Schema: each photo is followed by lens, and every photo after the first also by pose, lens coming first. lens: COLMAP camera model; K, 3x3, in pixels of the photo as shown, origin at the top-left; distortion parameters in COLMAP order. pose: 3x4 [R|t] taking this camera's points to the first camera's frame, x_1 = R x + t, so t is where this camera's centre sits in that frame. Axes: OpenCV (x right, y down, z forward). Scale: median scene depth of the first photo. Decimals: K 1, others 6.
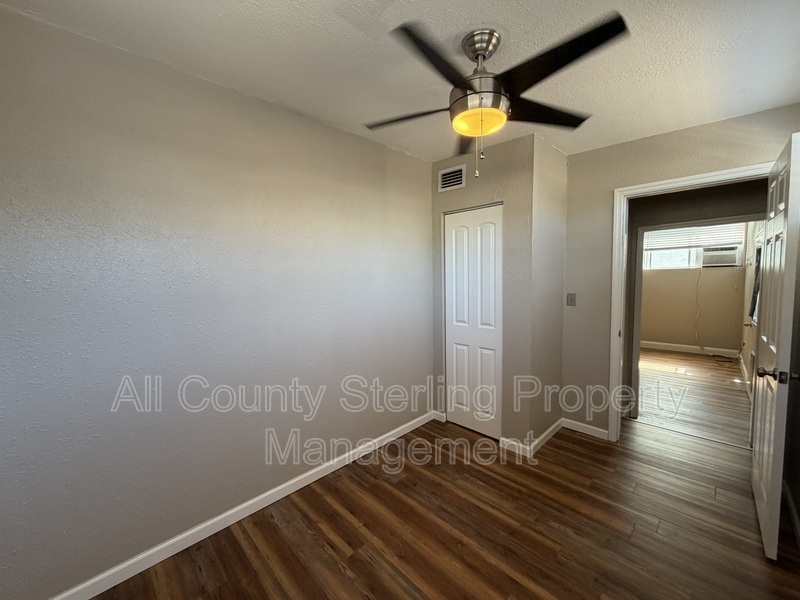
lens RADIAL K [[317.4, 0, 396.7], [0, 317.4, 296.7], [0, 0, 1]] dist [0.002926, 0.000098]
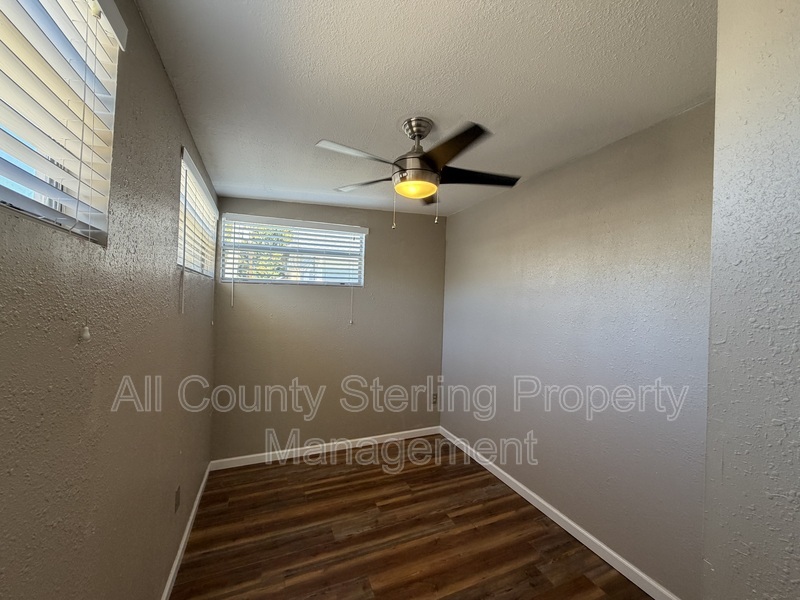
lens RADIAL K [[317.4, 0, 396.5], [0, 317.4, 298.6], [0, 0, 1]] dist [0.002926, 0.000098]
pose [[-0.379652, -0.001306, -0.925128, 1.108907], [-0.065699, 0.997512, 0.025553, -0.133050], [0.922794, 0.070481, -0.378793, 1.139740]]
